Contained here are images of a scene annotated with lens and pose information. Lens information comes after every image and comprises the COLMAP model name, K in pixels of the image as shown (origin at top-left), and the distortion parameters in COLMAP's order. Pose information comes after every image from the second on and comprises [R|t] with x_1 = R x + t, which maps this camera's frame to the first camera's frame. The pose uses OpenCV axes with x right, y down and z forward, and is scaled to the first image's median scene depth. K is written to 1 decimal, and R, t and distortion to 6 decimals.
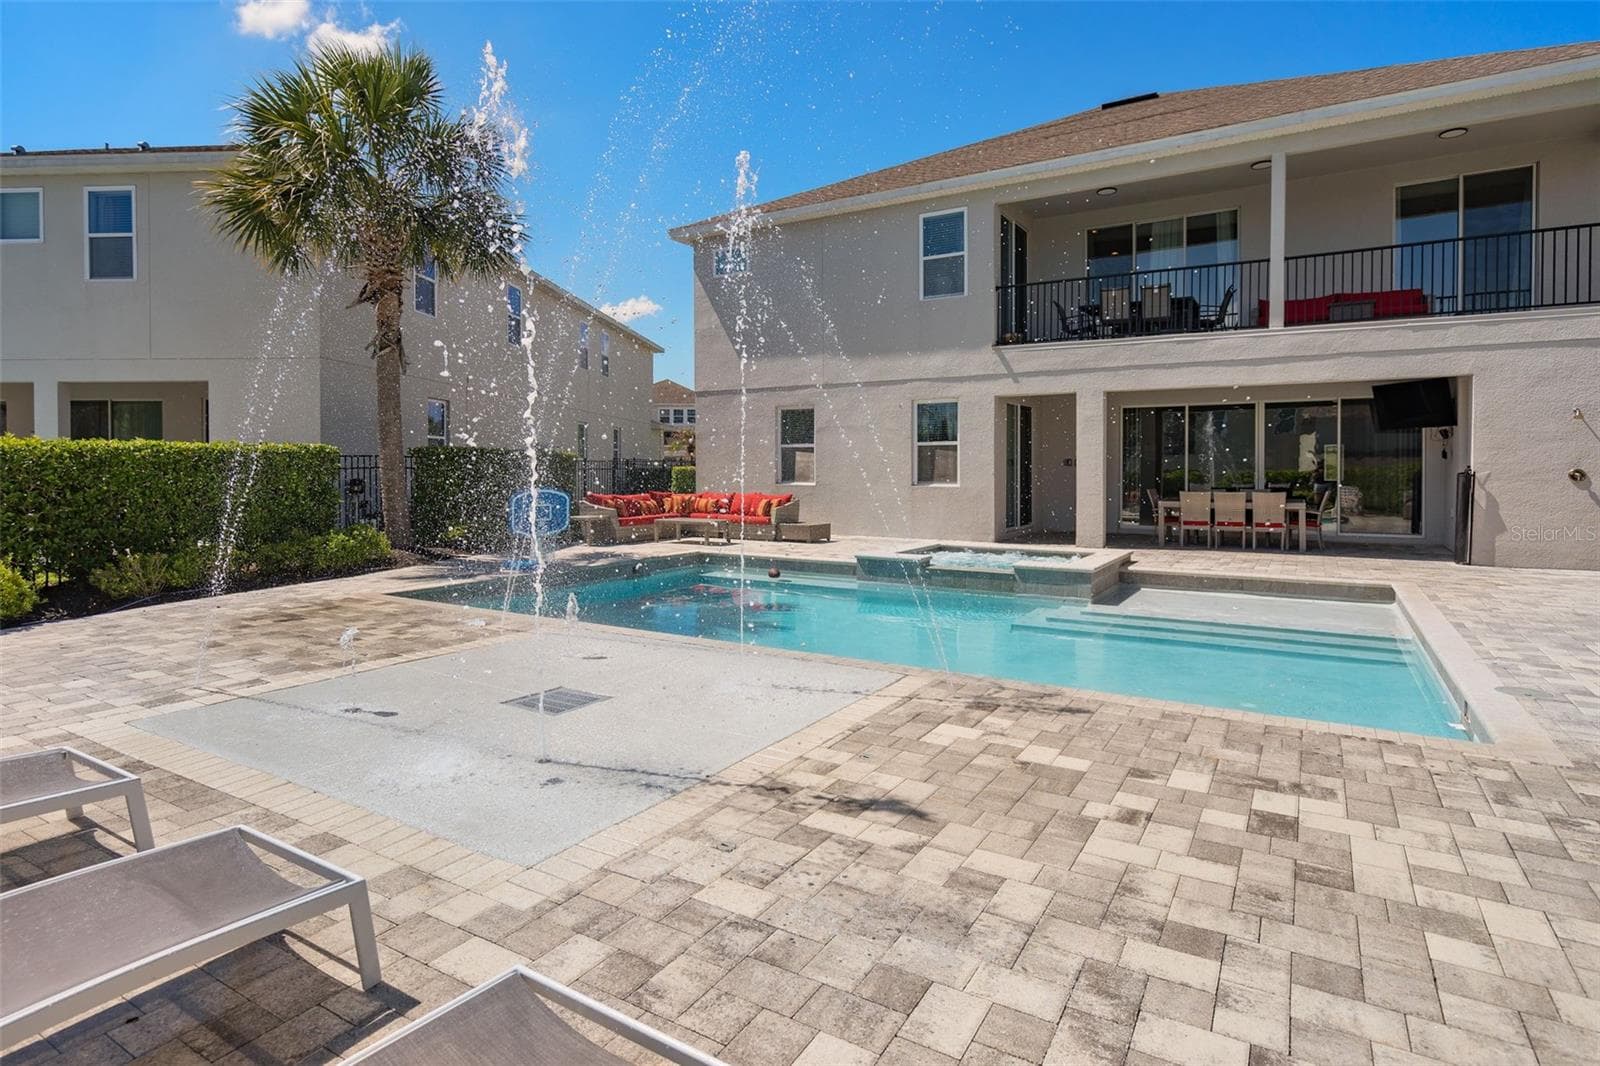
lens RADIAL K [[836.2, 0, 793.9], [0, 836.2, 475.6], [0, 0, 1]] dist [0.001975, 0.000338]
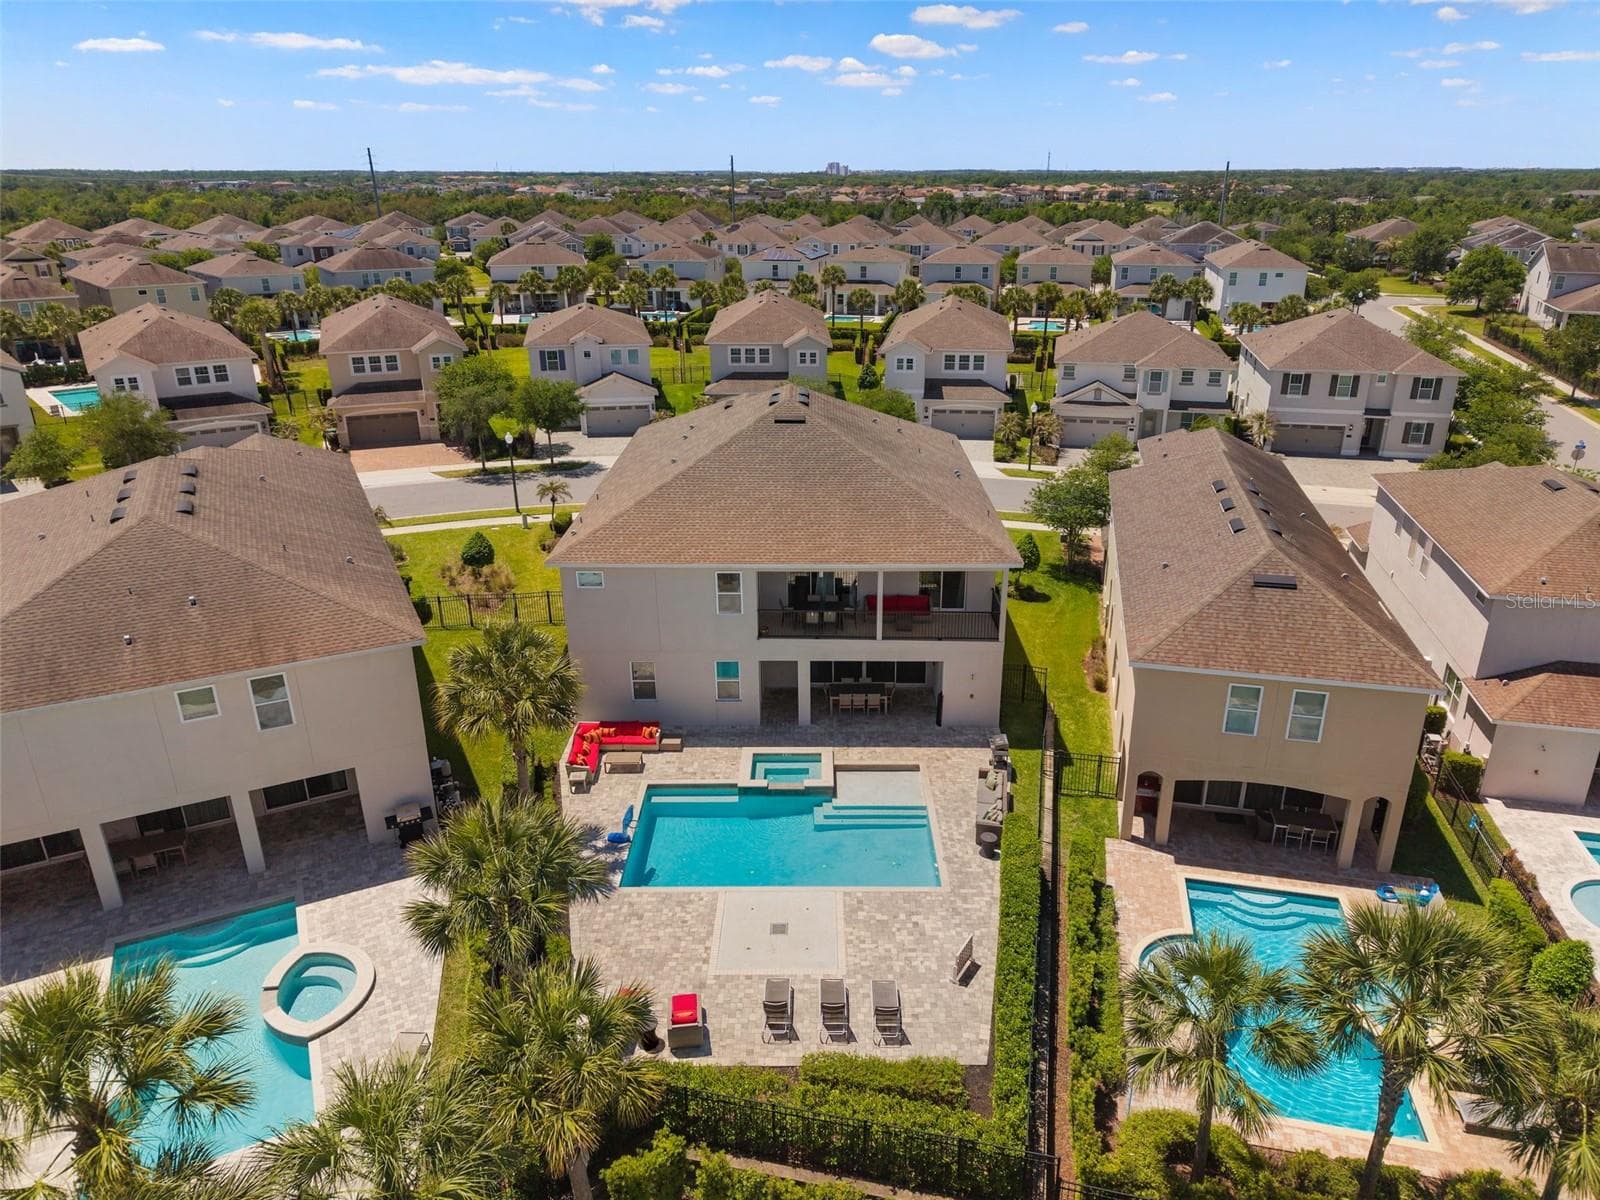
lens RADIAL K [[1059.1, 0, 801.6], [0, 1059.1, 588.8], [0, 0, 1]] dist [0.049133, -0.052111]
pose [[0.854123, -0.190937, 0.483753, -1.022464], [0.006783, 0.934178, 0.356743, -1.372434], [-0.520027, -0.301421, 0.799198, -1.217936]]
